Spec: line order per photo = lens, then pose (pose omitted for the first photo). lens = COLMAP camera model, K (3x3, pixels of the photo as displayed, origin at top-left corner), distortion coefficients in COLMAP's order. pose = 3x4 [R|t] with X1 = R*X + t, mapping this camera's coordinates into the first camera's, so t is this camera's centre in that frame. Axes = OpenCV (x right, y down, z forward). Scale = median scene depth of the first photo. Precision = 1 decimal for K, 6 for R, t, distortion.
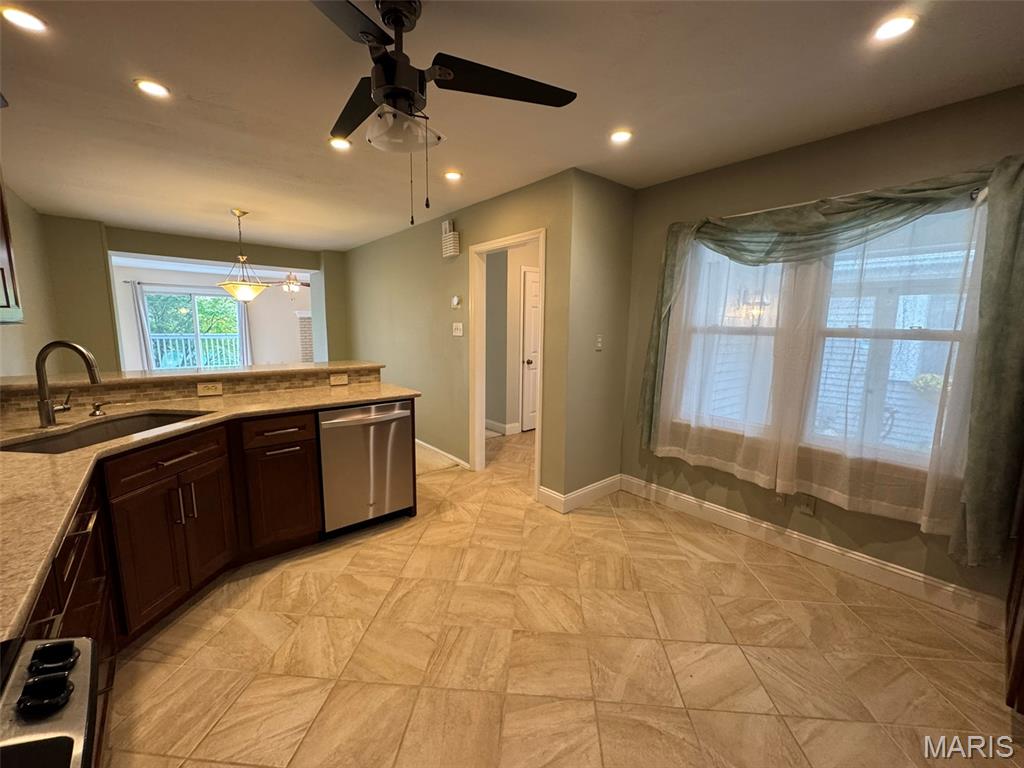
lens RADIAL K [[413.1, 0, 511.7], [0, 413.1, 382.2], [0, 0, 1]] dist [-0.001508, 0.000754]
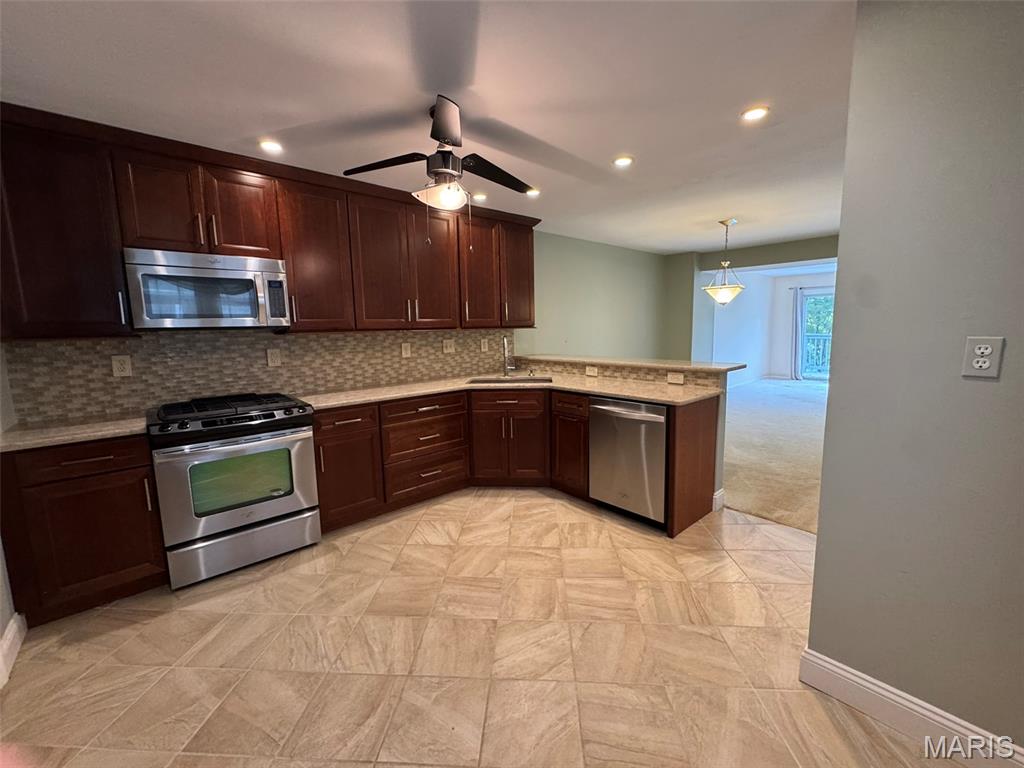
lens RADIAL K [[413.1, 0, 506.3], [0, 413.1, 379.2], [0, 0, 1]] dist [-0.001508, 0.000754]
pose [[0.009685, 0.112701, -0.993582, 0.747348], [-0.121435, 0.986407, 0.110703, -0.084230], [0.992552, 0.119583, 0.023239, 0.722206]]
